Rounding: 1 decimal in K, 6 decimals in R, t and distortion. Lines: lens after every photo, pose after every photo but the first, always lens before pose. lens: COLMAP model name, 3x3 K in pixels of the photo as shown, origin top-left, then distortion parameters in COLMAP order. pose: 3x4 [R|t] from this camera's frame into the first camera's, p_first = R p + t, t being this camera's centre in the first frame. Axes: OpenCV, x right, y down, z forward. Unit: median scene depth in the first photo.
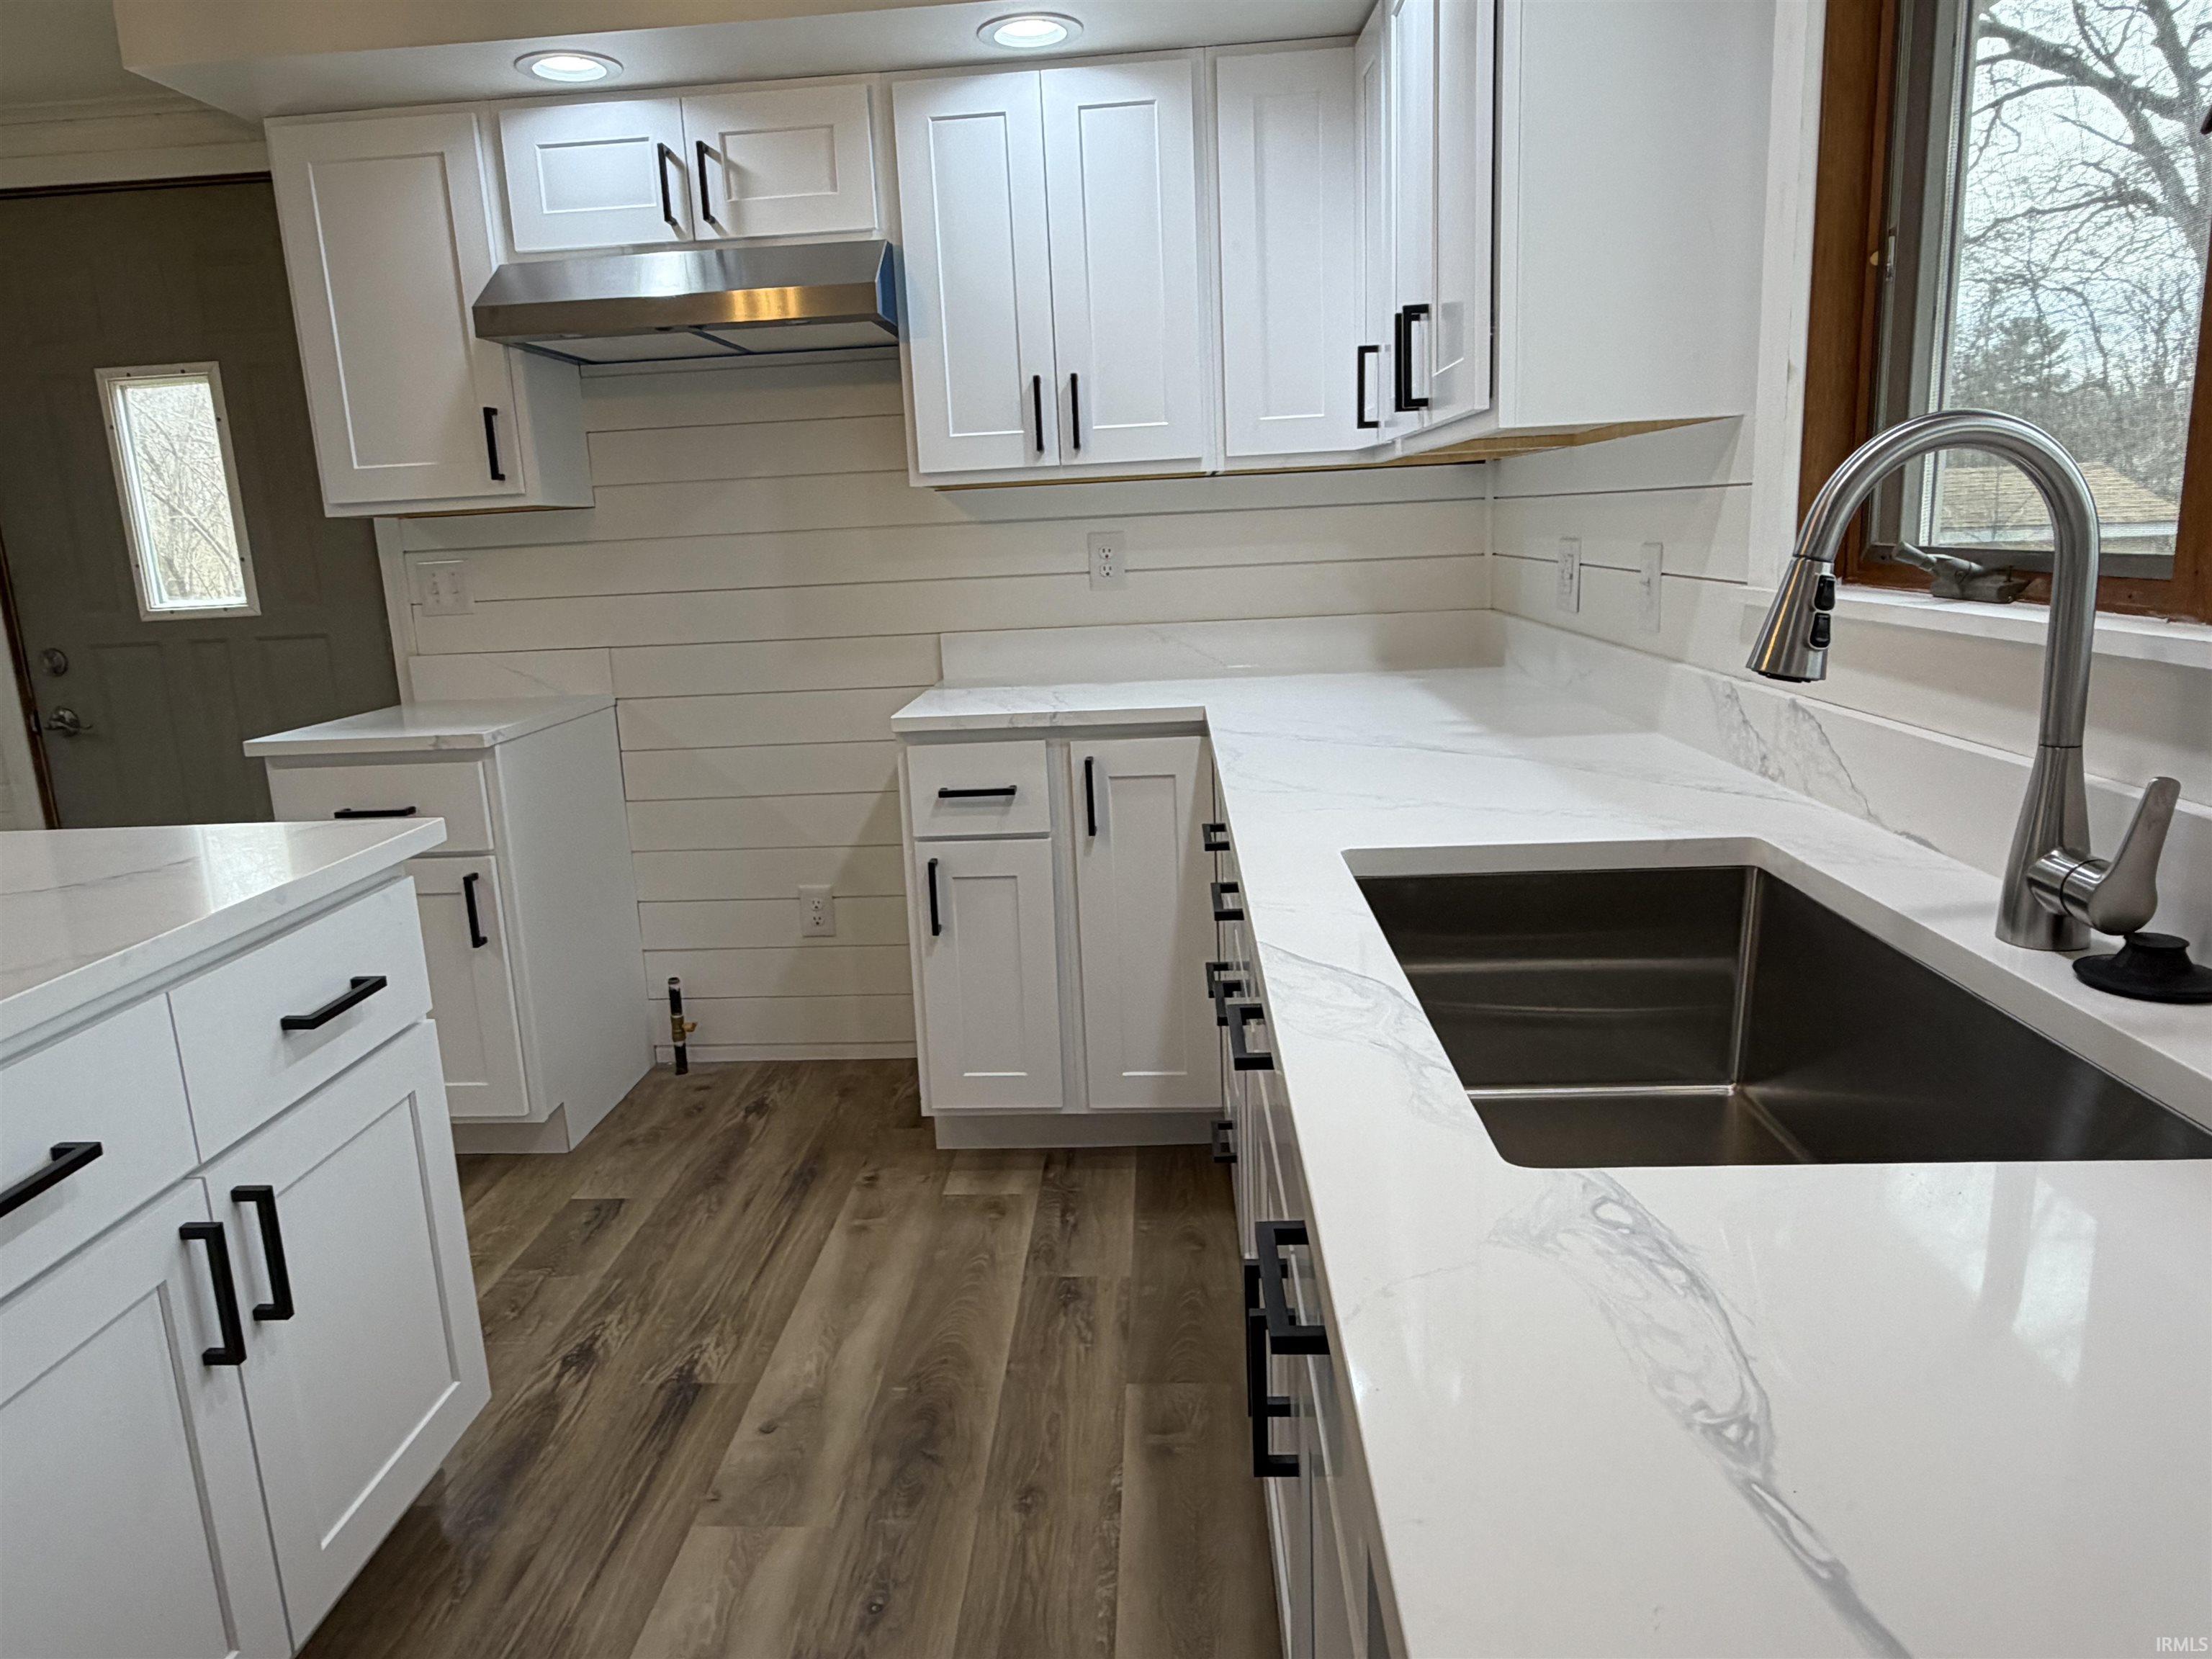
lens RADIAL K [[1412.2, 0, 1074.6], [0, 1412.2, 825.8], [0, 0, 1]] dist [-0.000431, 0.004043]
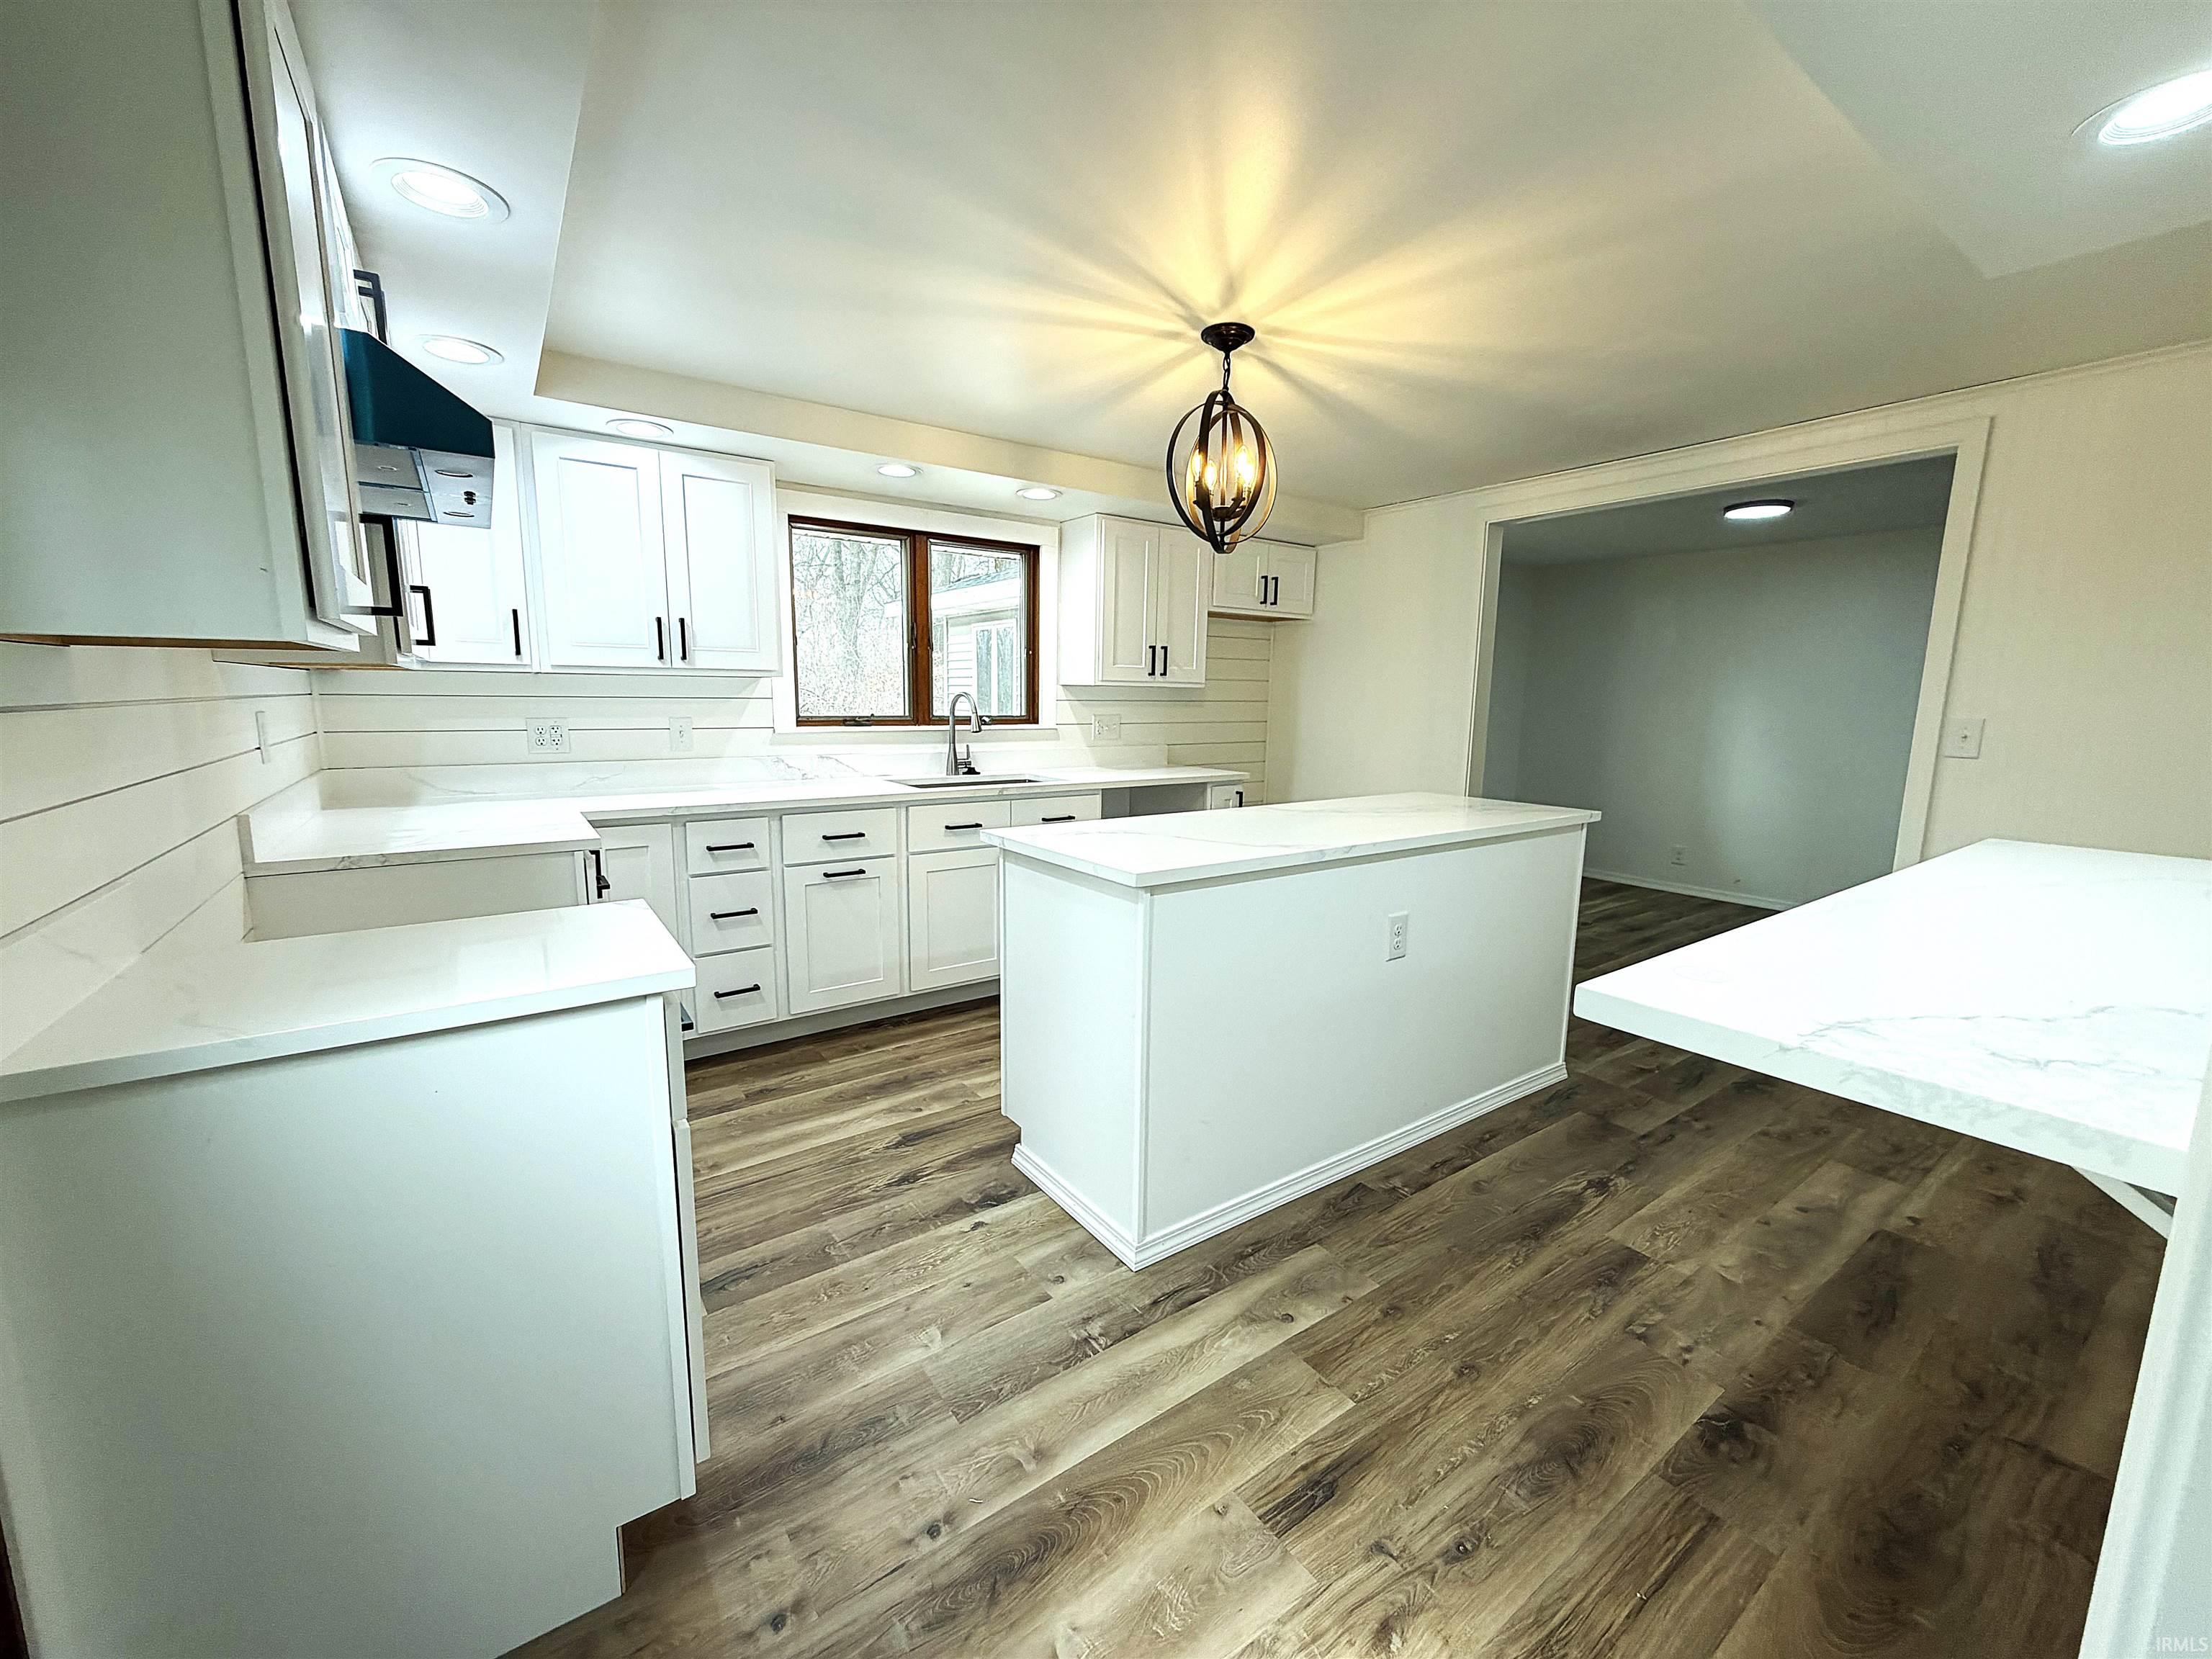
lens RADIAL K [[885.1, 0, 1094.2], [0, 885.1, 833.5], [0, 0, 1]] dist [-0.000049, 0.000042]
pose [[-0.622912, -0.077350, 0.778459, -1.090647], [0.181861, 0.953519, 0.240267, -0.199606], [-0.760860, 0.291237, -0.579891, 1.124494]]
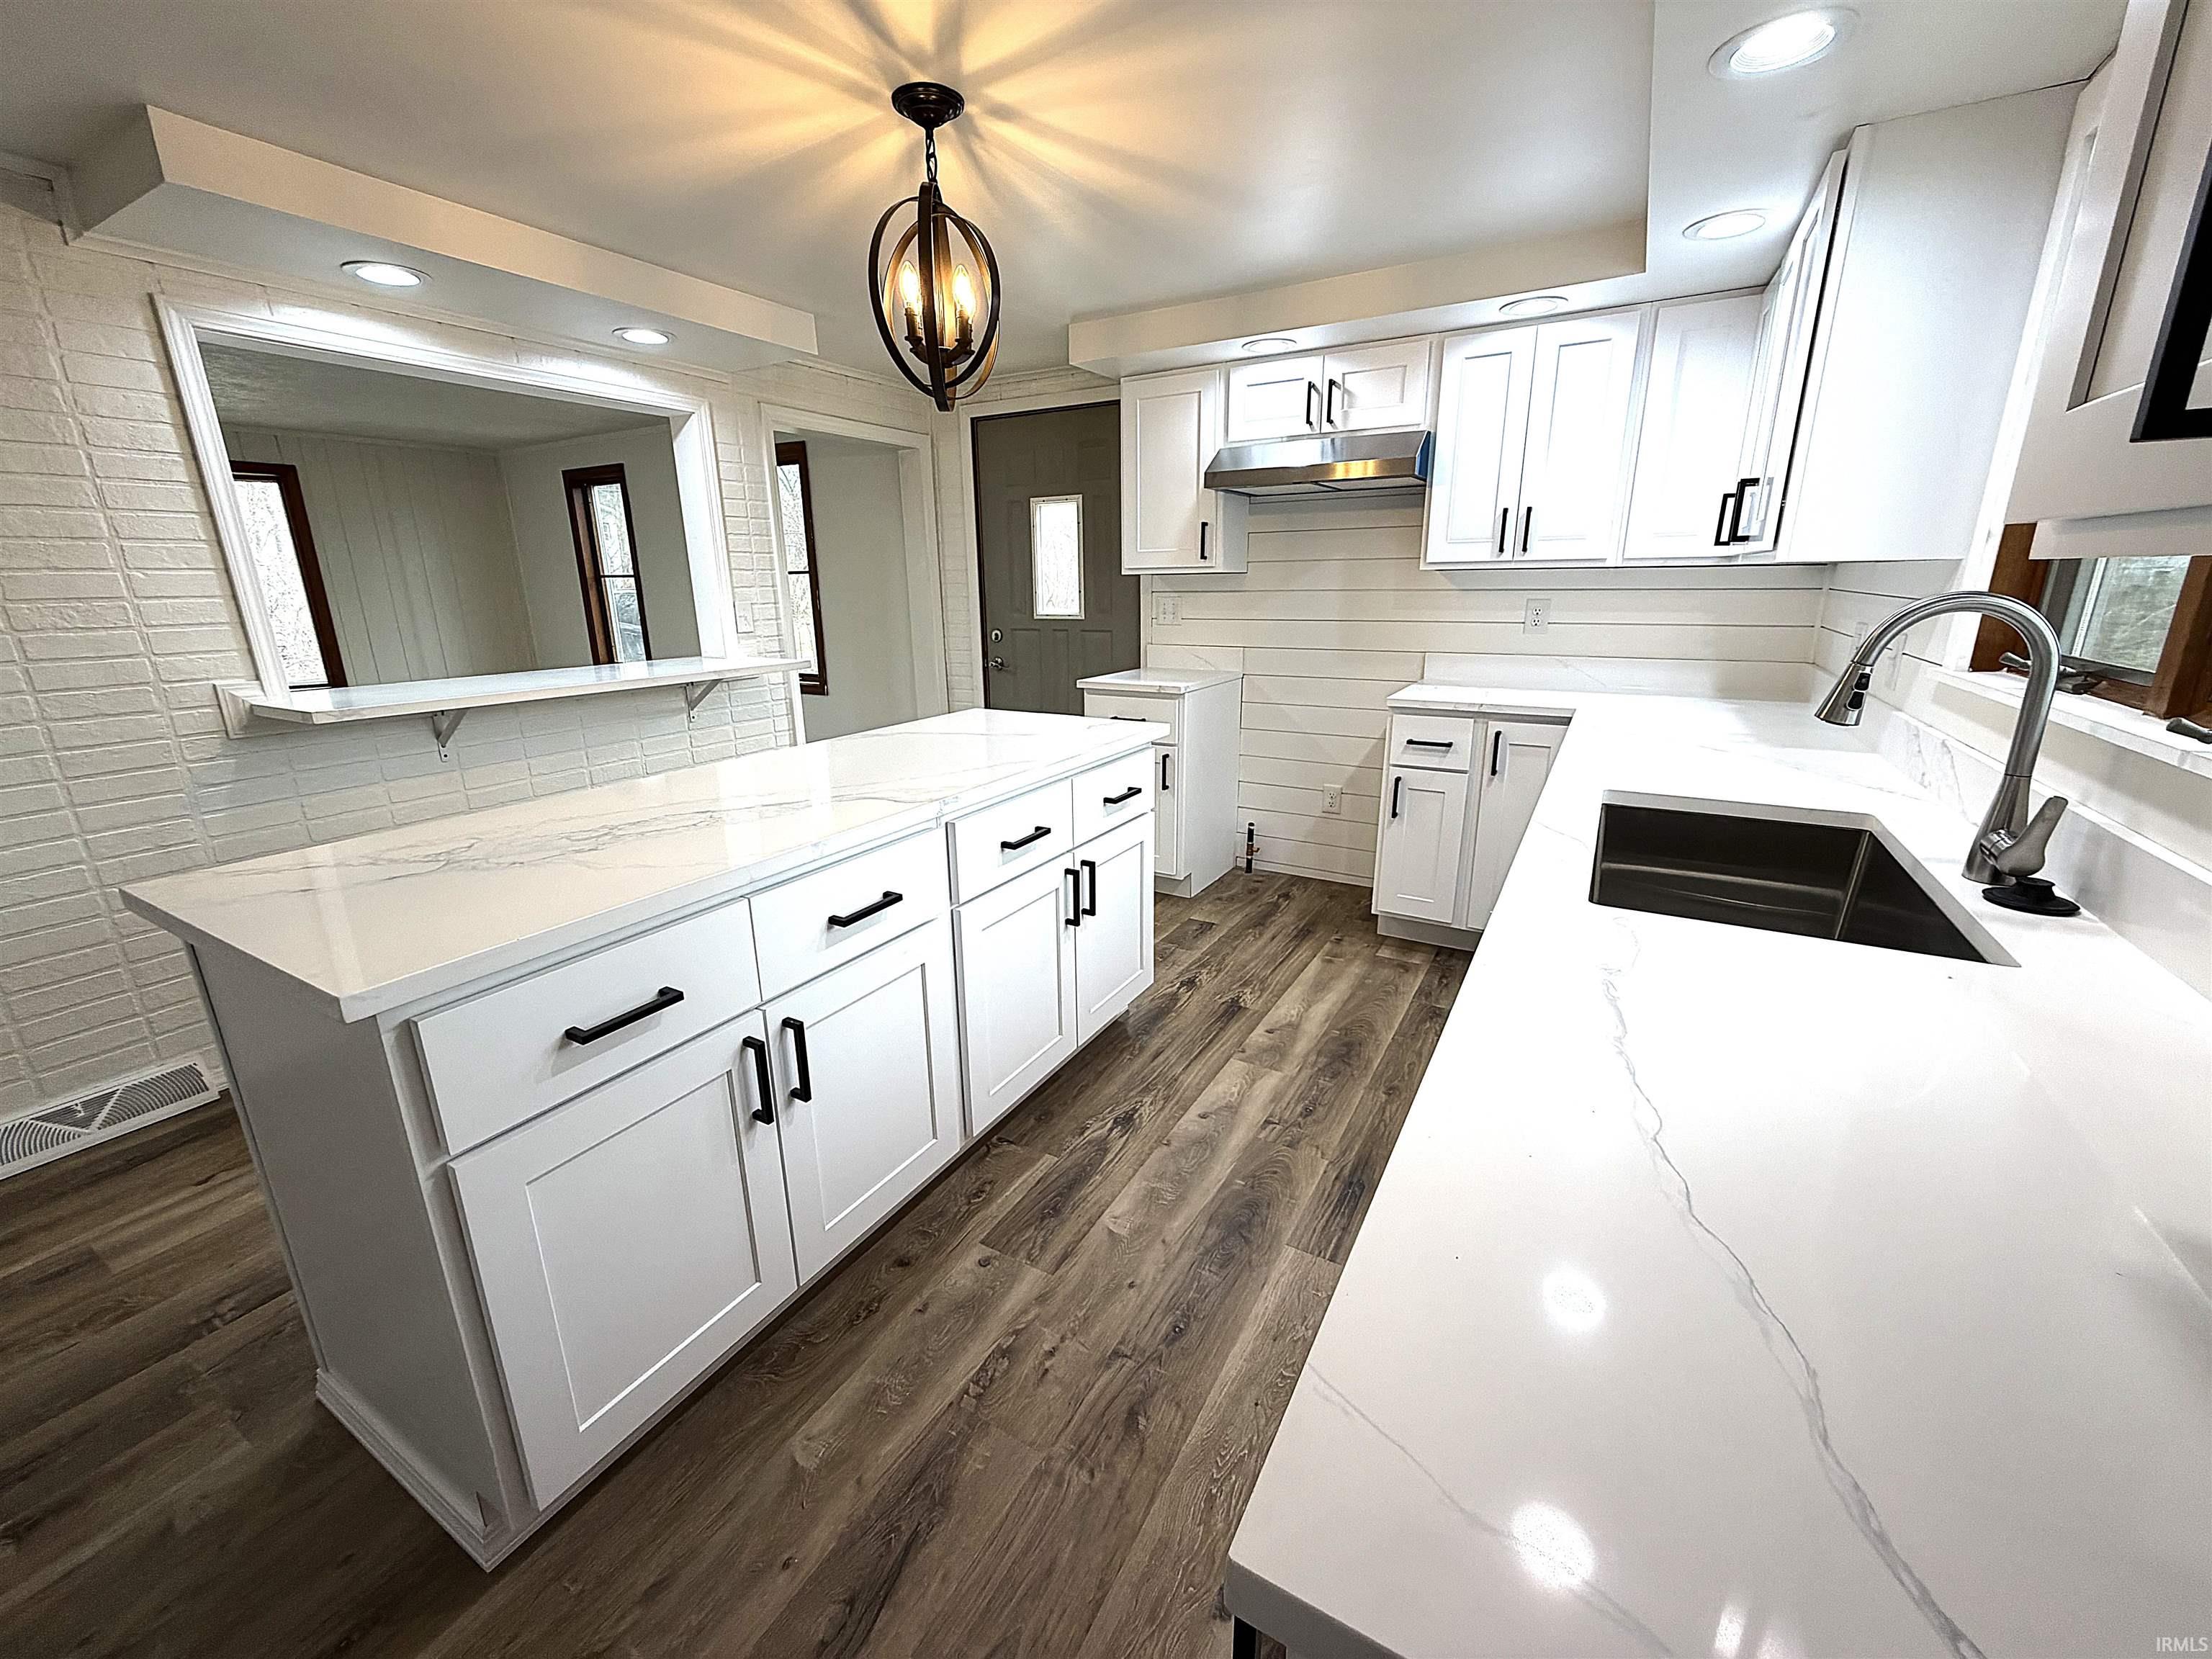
lens RADIAL K [[885.1, 0, 1097.6], [0, 885.1, 827.0], [0, 0, 1]] dist [-0.000049, 0.000042]
pose [[0.892803, 0.157544, -0.421998, 0.047945], [-0.123637, 0.986570, 0.106741, 0.013795], [0.433147, -0.043124, 0.900291, -0.221365]]
